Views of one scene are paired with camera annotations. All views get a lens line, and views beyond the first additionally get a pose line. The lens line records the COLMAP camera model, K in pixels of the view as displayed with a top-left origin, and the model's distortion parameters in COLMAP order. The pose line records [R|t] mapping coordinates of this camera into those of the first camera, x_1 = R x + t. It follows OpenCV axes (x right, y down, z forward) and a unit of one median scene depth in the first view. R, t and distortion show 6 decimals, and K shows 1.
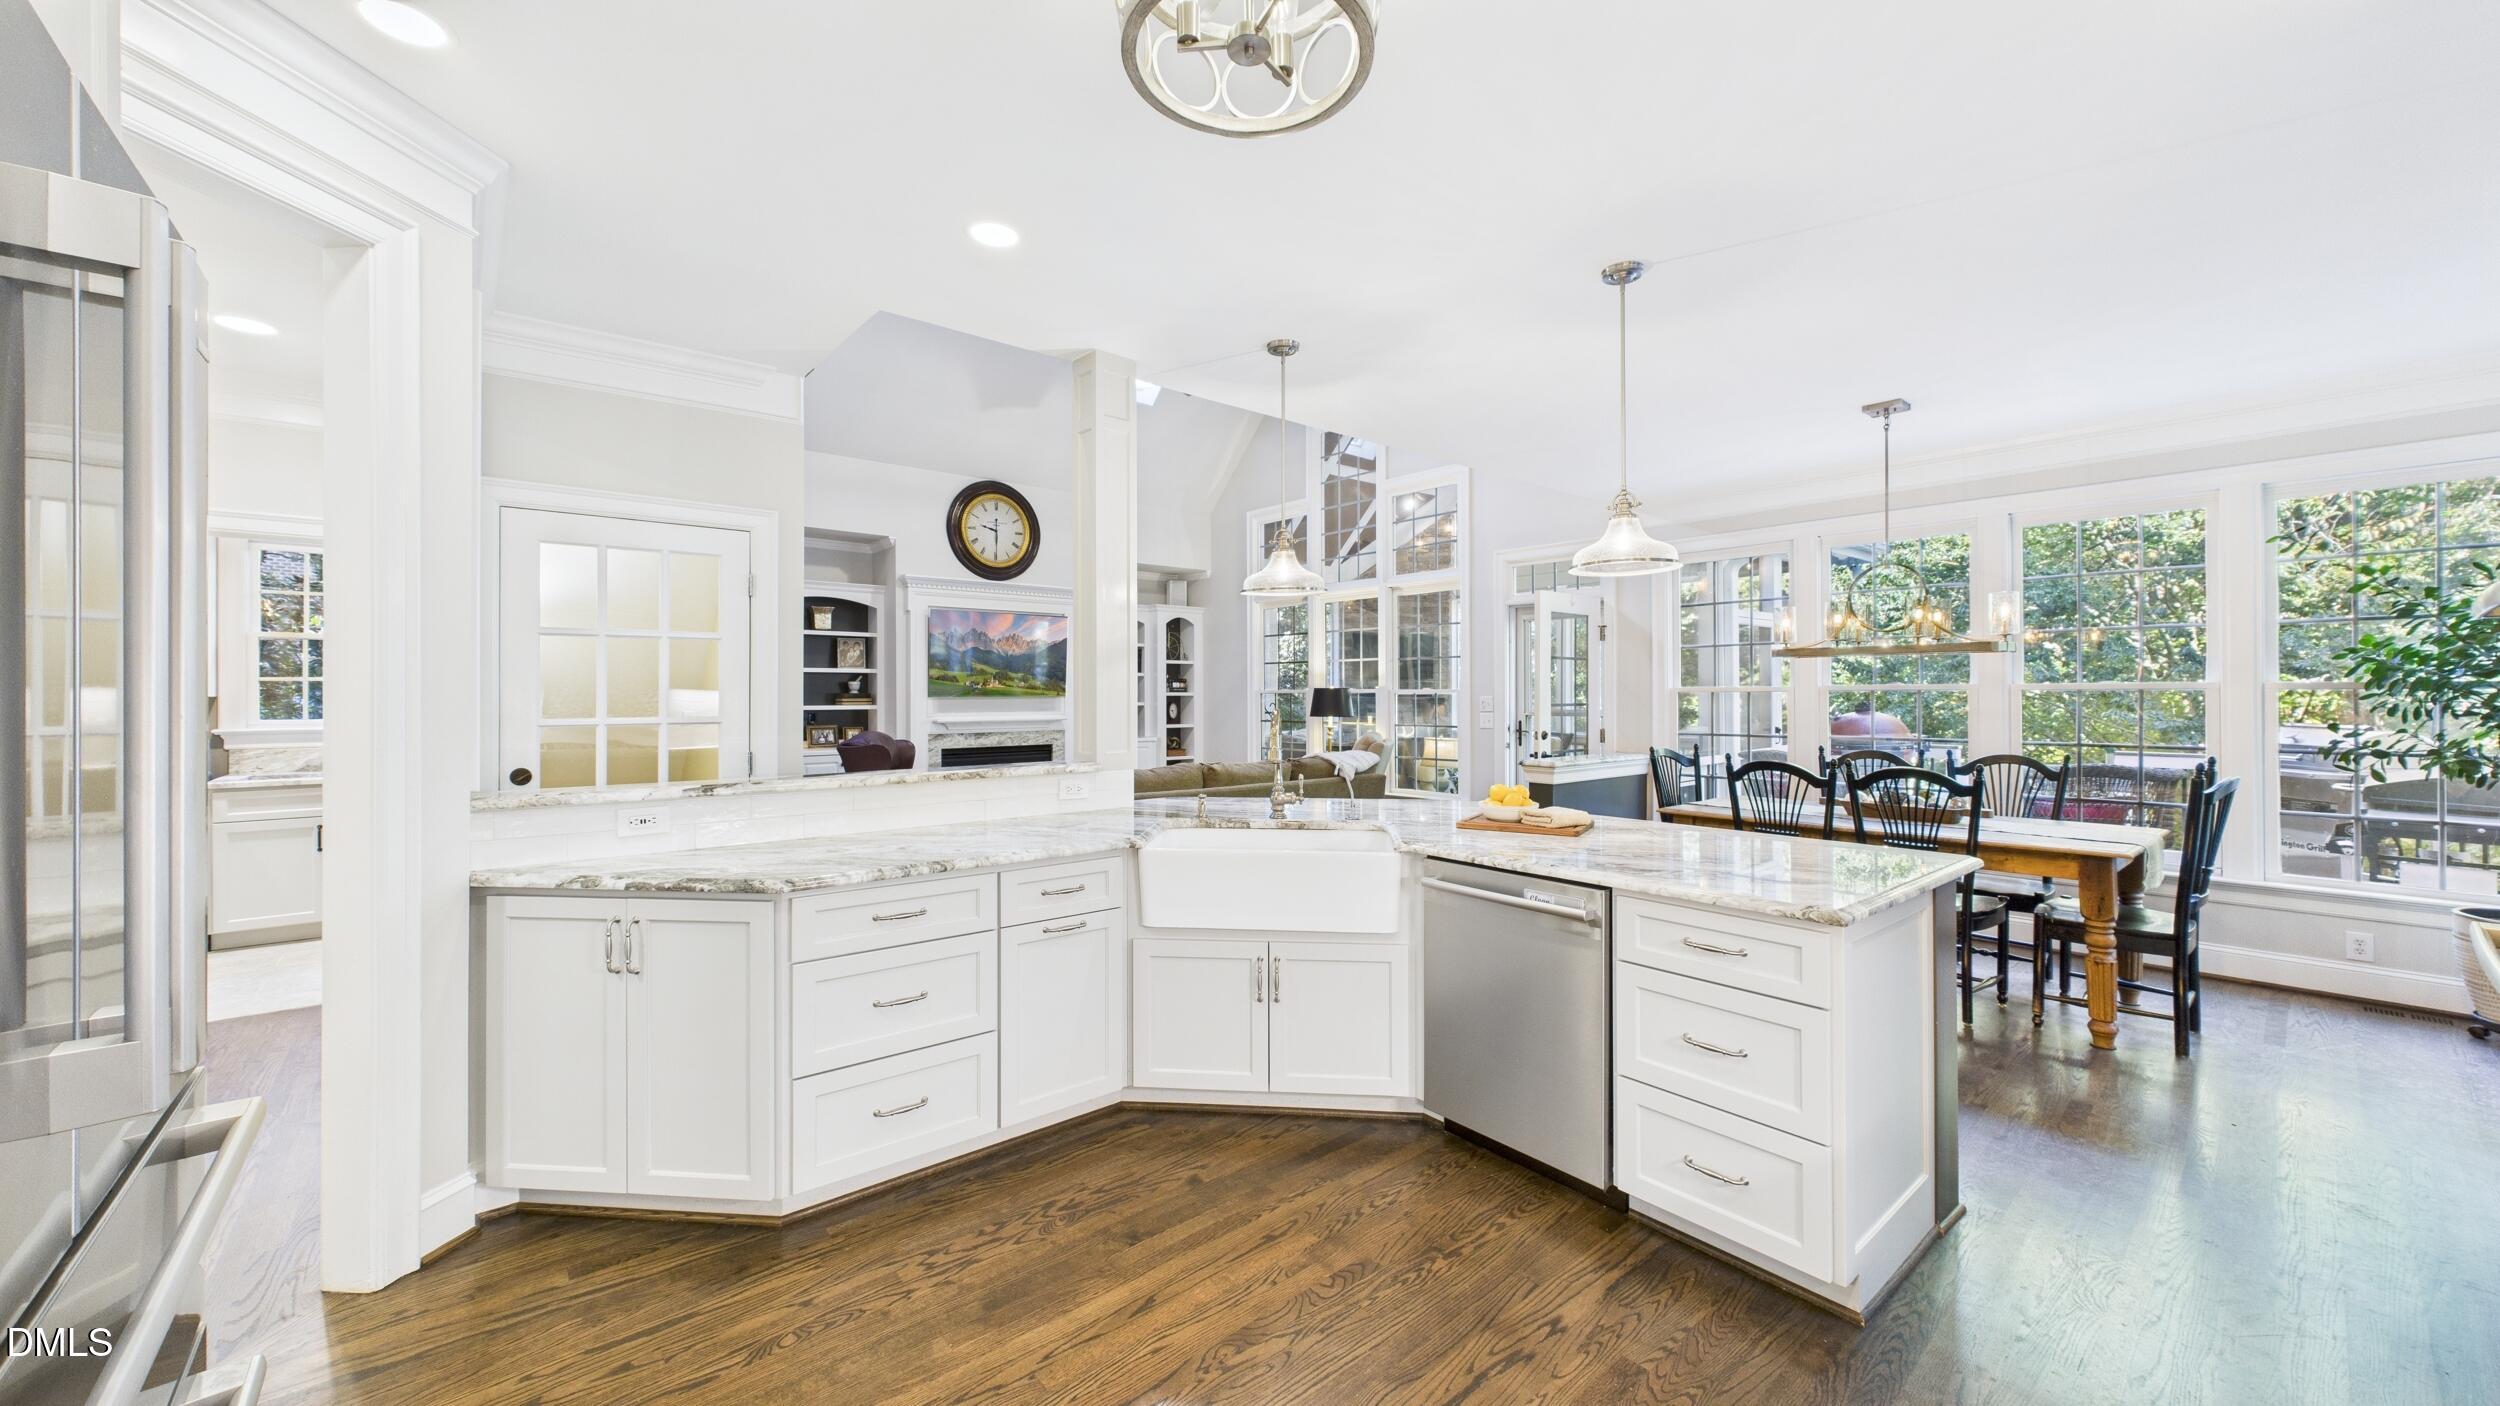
lens RADIAL K [[926.0, 0, 1250.1], [0, 926.0, 701.3], [0, 0, 1]] dist [0.001002, -0.000248]
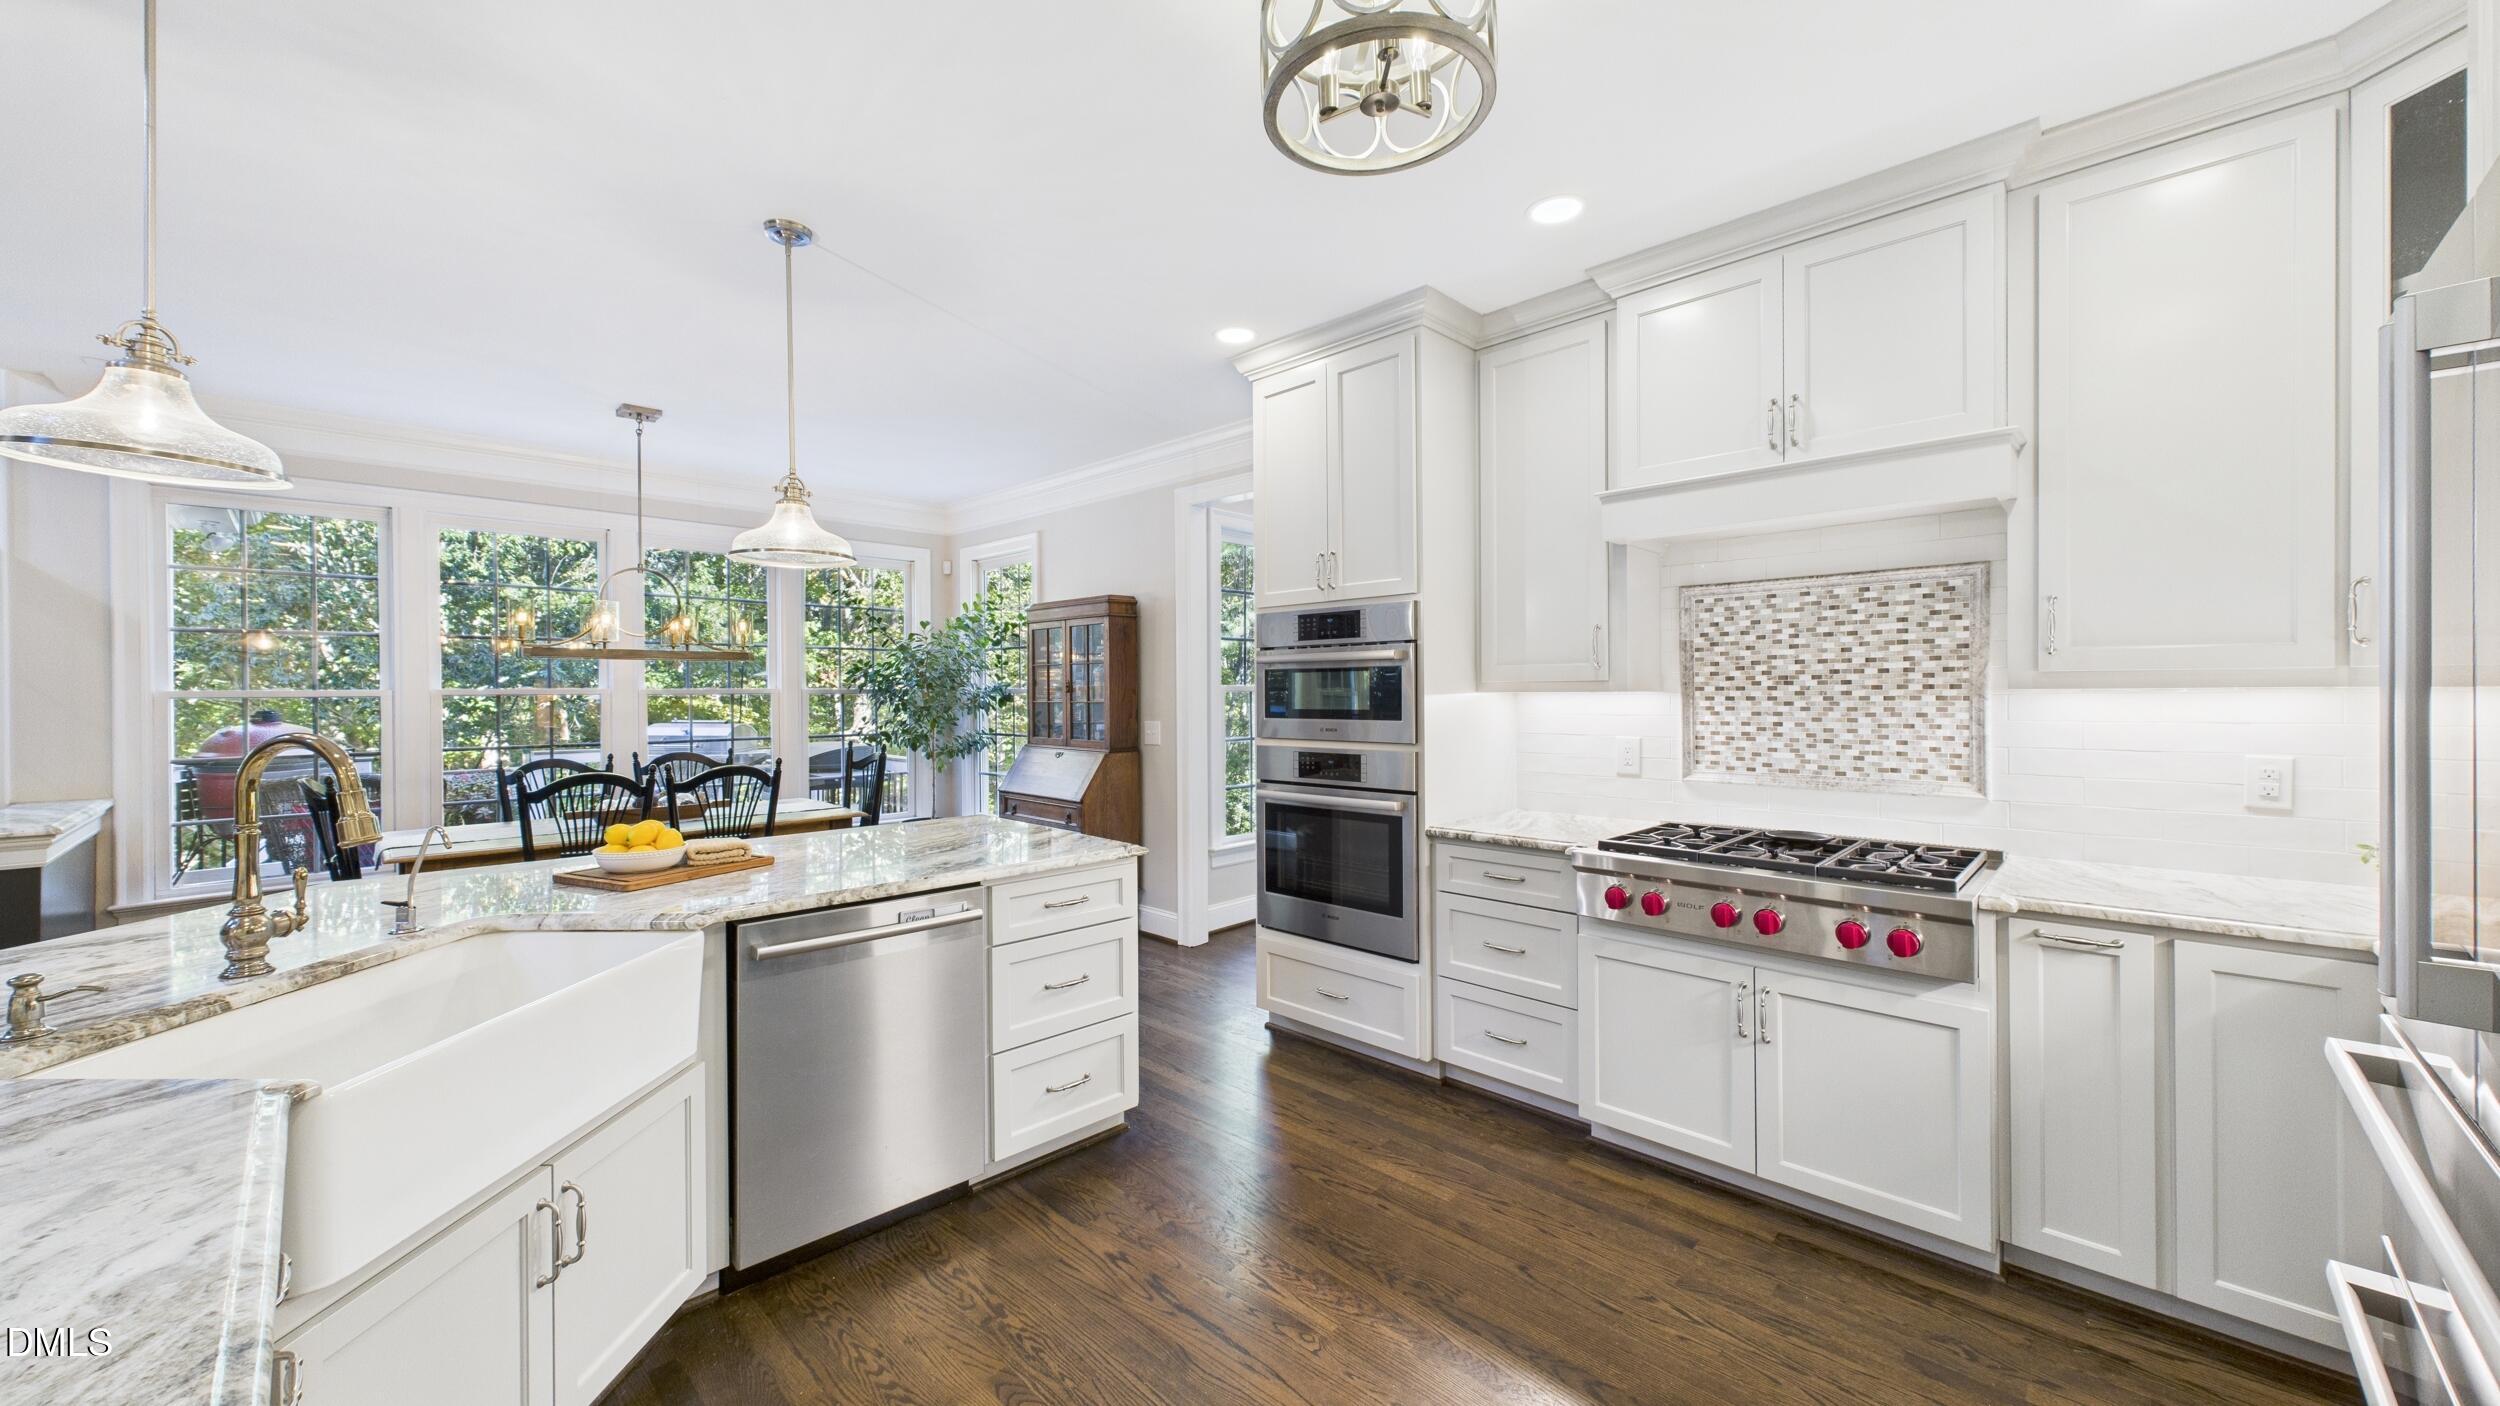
lens RADIAL K [[926.0, 0, 1252.2], [0, 926.0, 692.4], [0, 0, 1]] dist [0.001002, -0.000248]
pose [[-0.109356, 0.006614, 0.993981, -0.413753], [0.012170, 0.999912, -0.005314, 0.000046], [-0.993928, 0.011516, -0.109426, 0.490202]]
